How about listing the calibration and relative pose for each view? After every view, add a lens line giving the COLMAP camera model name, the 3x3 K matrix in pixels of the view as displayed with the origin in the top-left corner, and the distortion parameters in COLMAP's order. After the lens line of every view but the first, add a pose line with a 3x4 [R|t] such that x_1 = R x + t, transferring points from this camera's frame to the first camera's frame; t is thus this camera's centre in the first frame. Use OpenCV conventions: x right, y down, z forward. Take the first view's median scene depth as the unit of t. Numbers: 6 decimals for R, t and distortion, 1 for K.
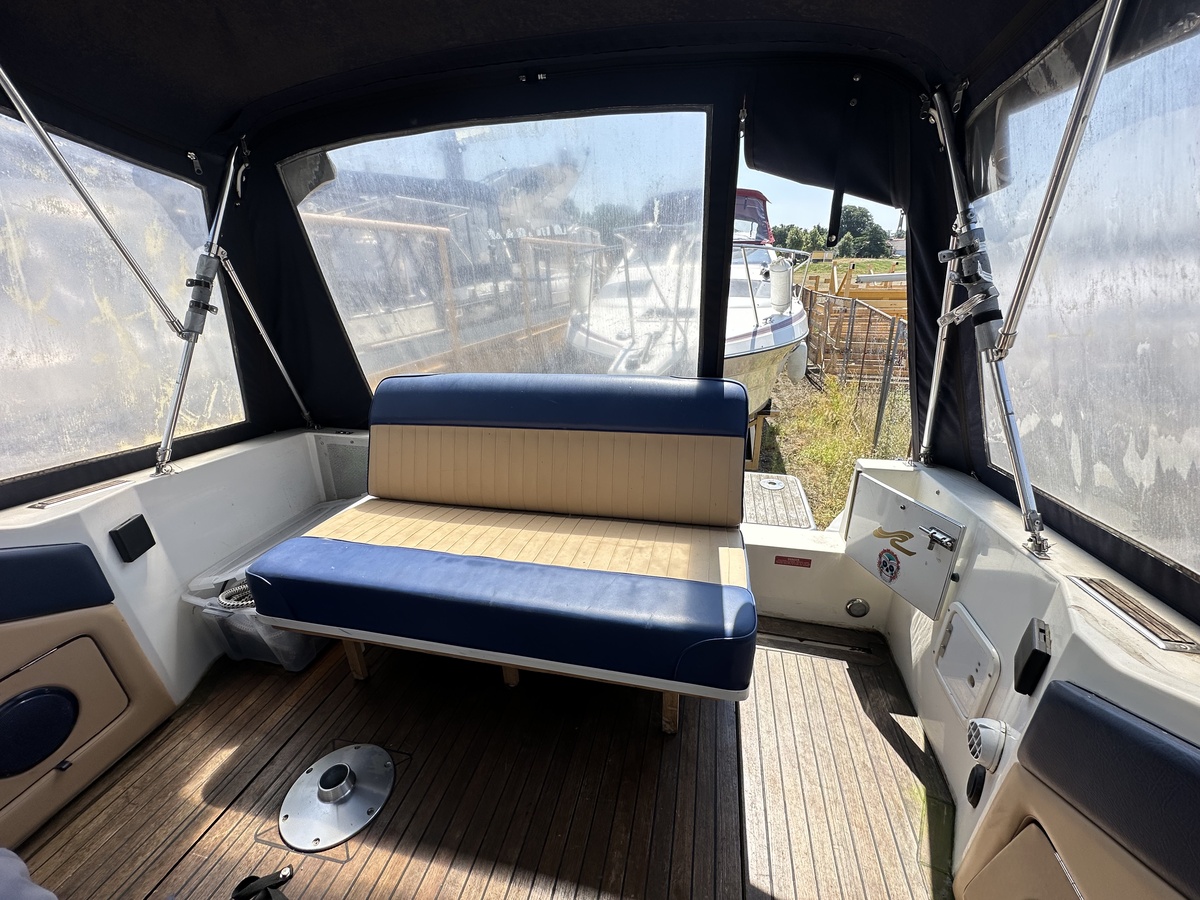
lens RADIAL K [[479.3, 0, 600.0], [0, 479.3, 450.0], [0, 0, 1]] dist [-0.002318, -0.000029]
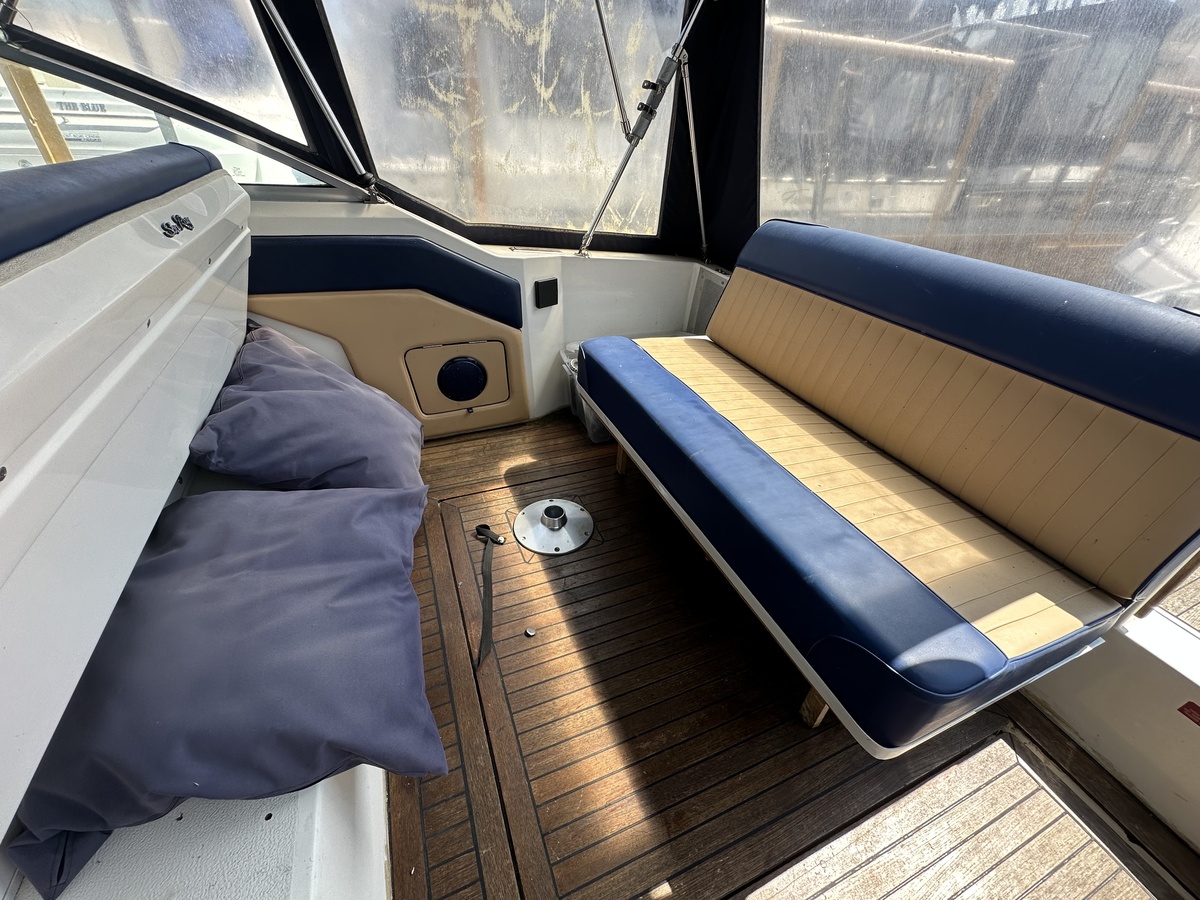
lens RADIAL K [[479.3, 0, 600.0], [0, 479.3, 450.0], [0, 0, 1]] dist [-0.002318, -0.000029]
pose [[0.579539, 0.503246, -0.640998, 0.218535], [-0.354755, 0.863907, 0.357510, 0.025423], [0.733678, 0.020206, 0.679197, 0.172658]]
